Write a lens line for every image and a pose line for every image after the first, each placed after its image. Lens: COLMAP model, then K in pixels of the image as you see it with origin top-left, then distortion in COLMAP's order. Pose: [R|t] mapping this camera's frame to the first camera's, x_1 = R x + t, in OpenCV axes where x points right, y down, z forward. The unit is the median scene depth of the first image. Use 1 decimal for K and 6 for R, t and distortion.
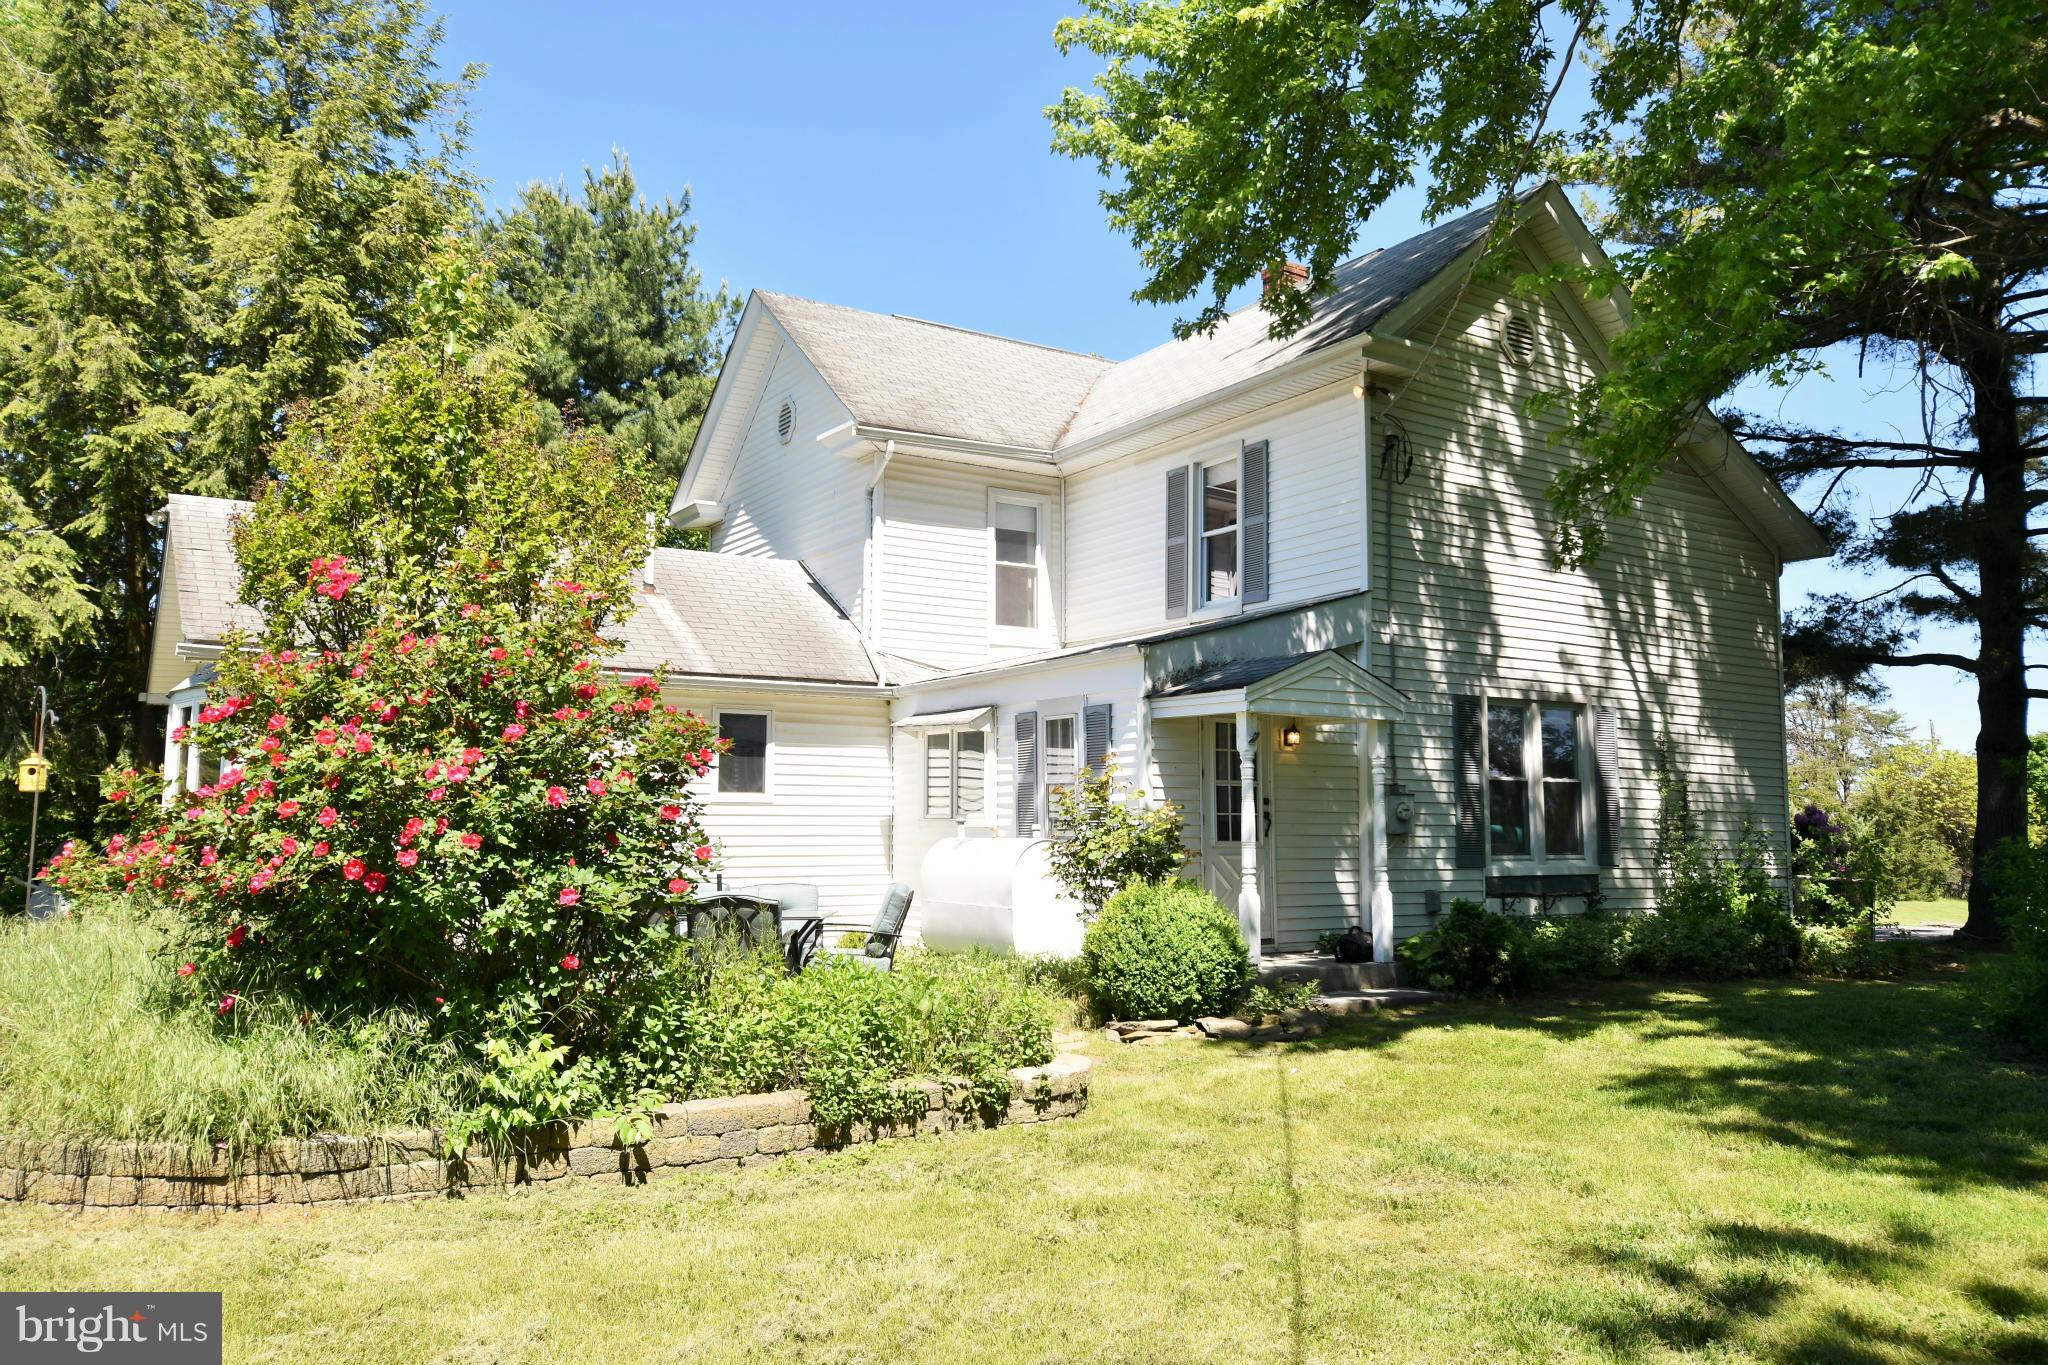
lens RADIAL K [[1494.3, 0, 1026.1], [0, 1494.3, 720.3], [0, 0, 1]] dist [0.031830, -0.049199]
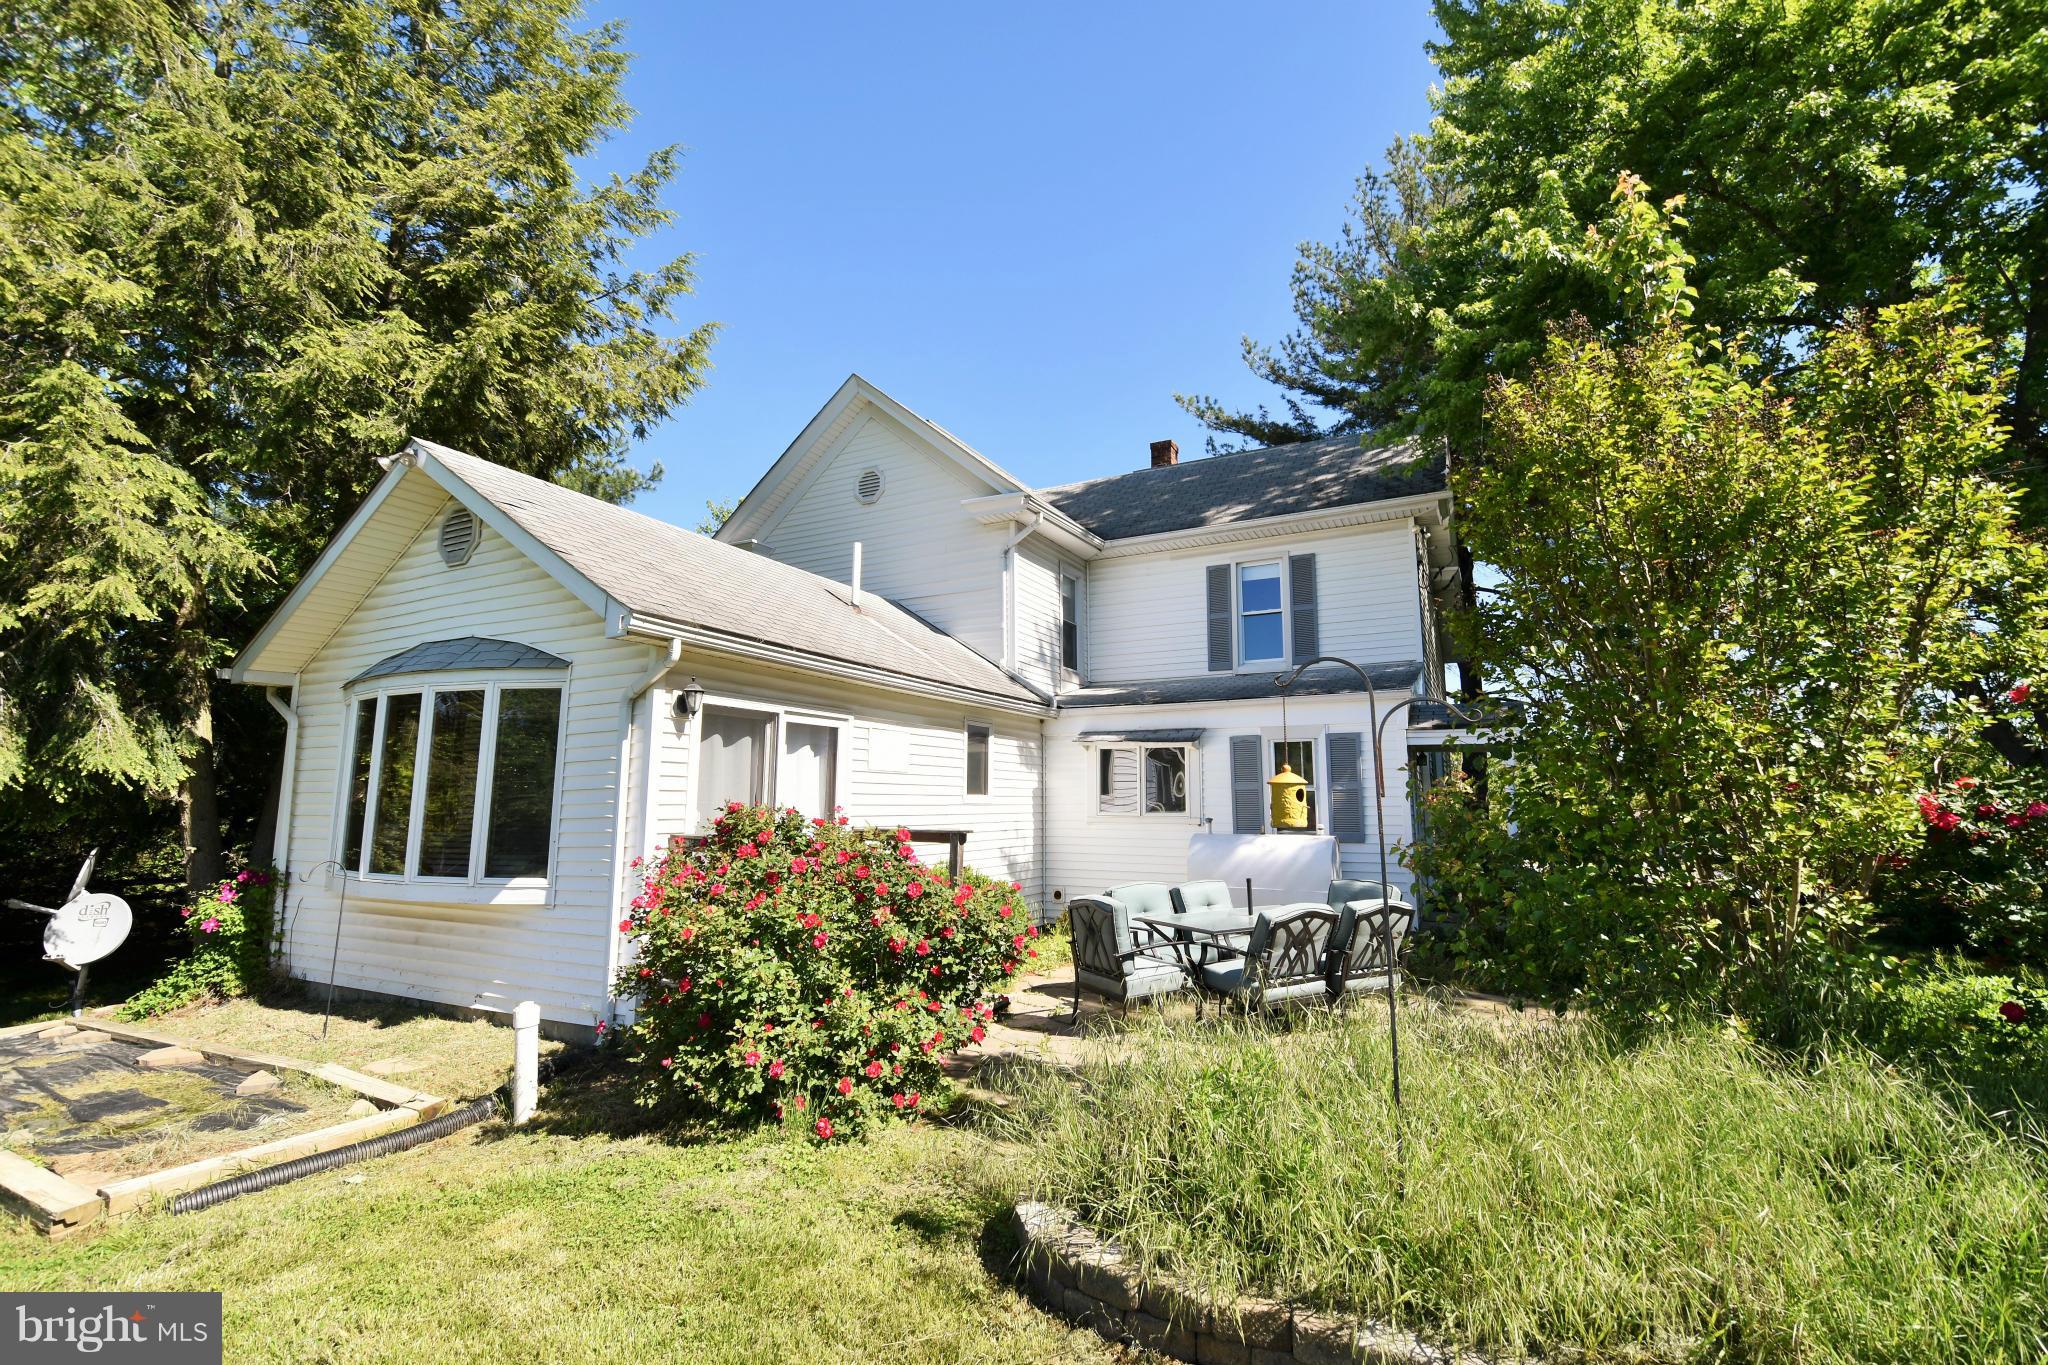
lens RADIAL K [[916.8, 0, 1017.0], [0, 916.8, 675.5], [0, 0, 1]] dist [-0.000191, -0.000418]
pose [[0.867000, 0.072086, 0.493067, -0.502711], [-0.032947, 0.995609, -0.087624, 0.016674], [-0.497218, 0.059725, 0.865568, 0.374853]]
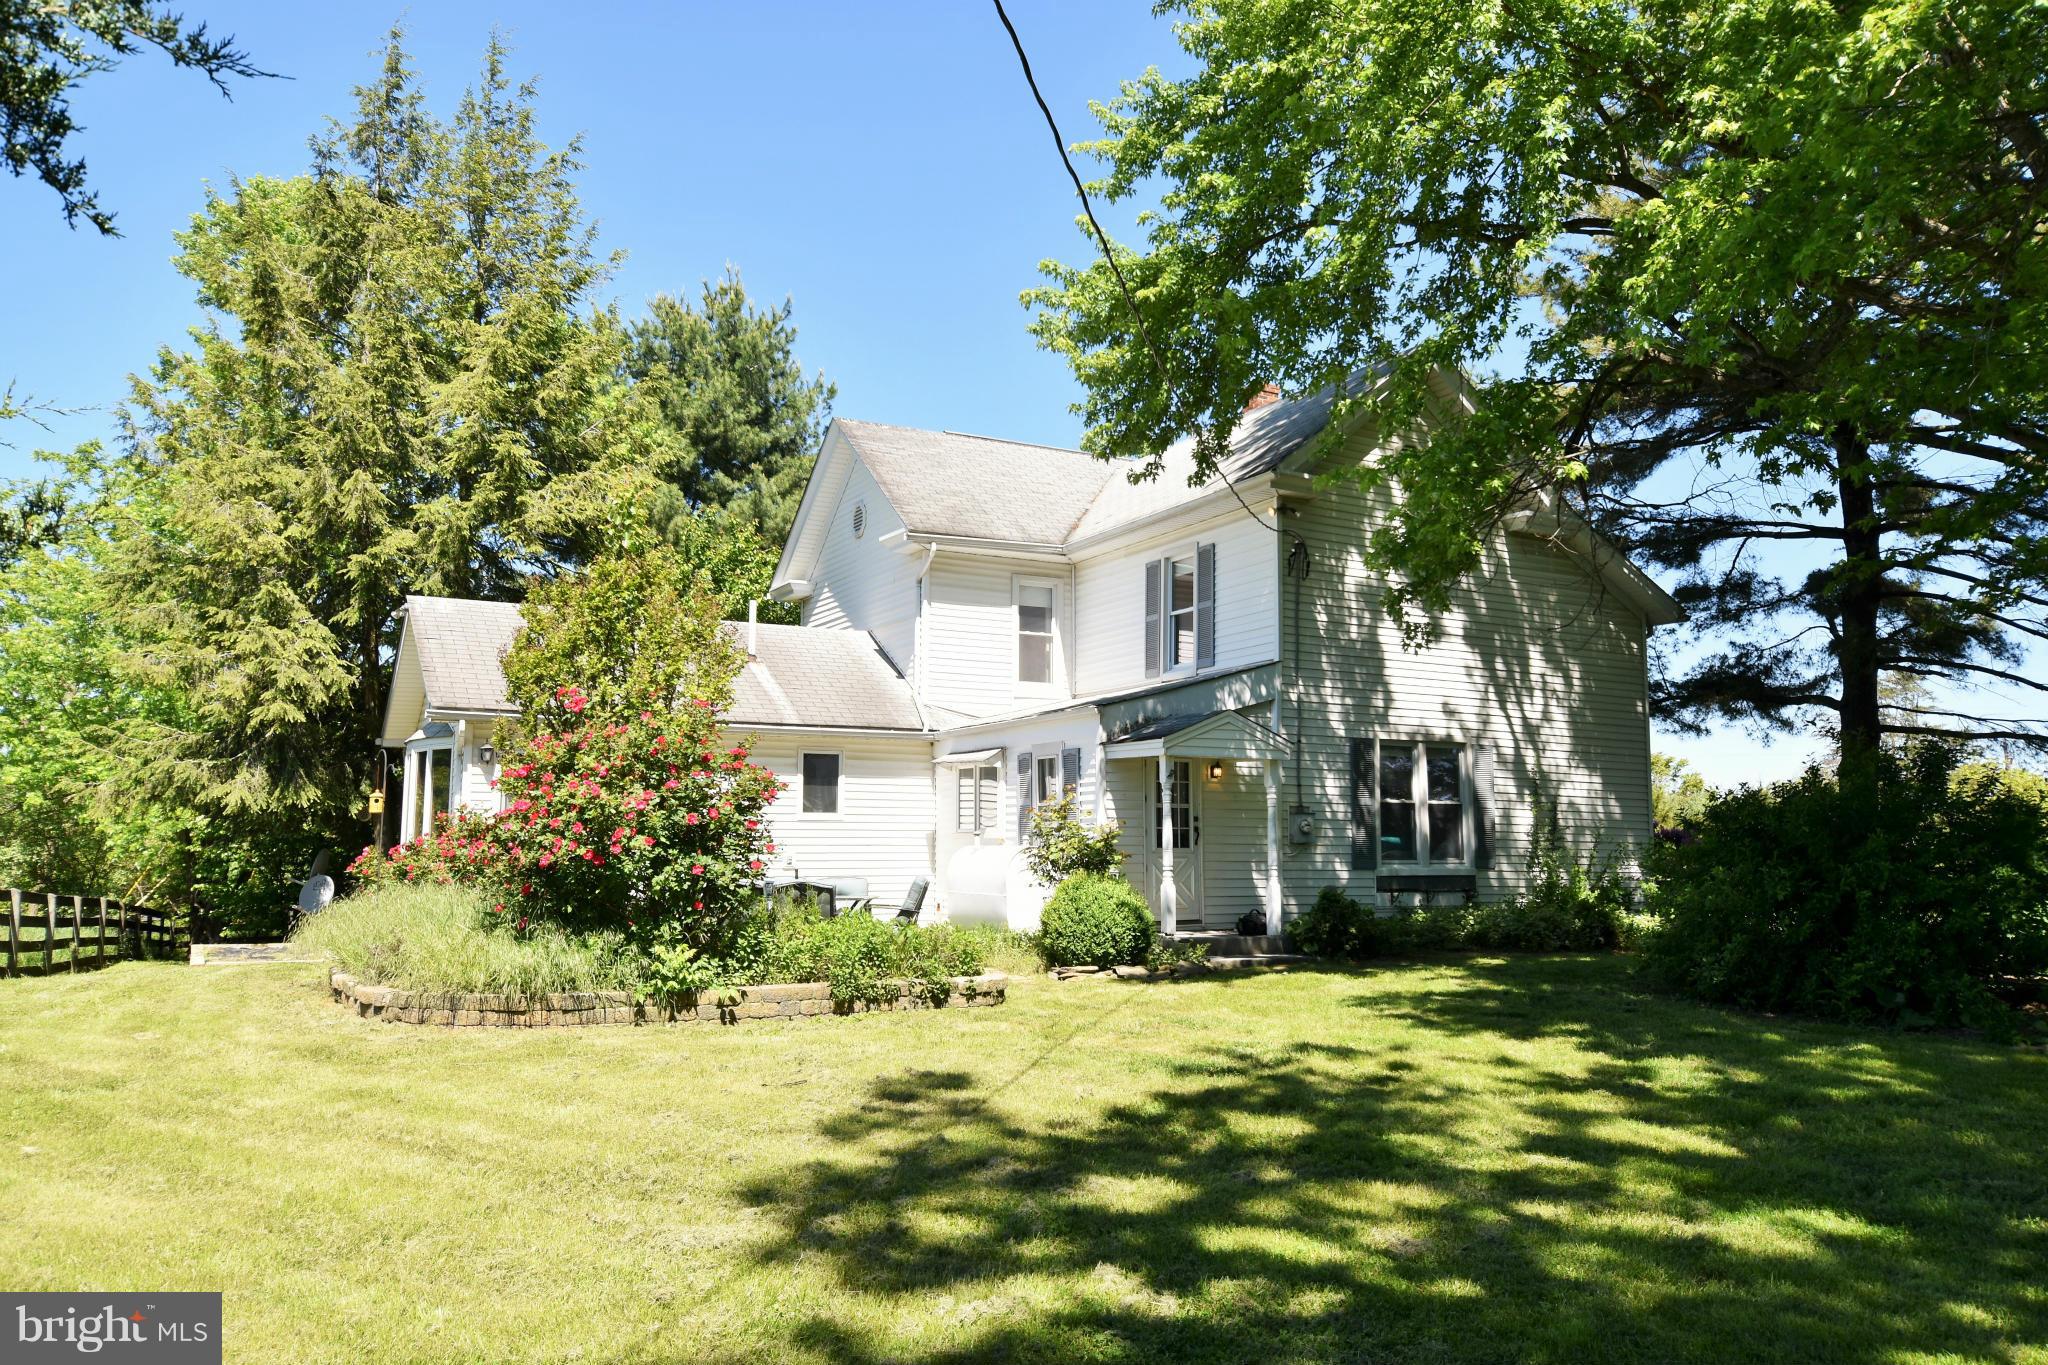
lens RADIAL K [[1494.3, 0, 1026.1], [0, 1494.3, 720.3], [0, 0, 1]] dist [0.031830, -0.049199]
pose [[0.997234, -0.006012, -0.074085, 0.090780], [0.005064, 0.999903, -0.012971, -0.015574], [0.074156, 0.012560, 0.997168, -0.310882]]
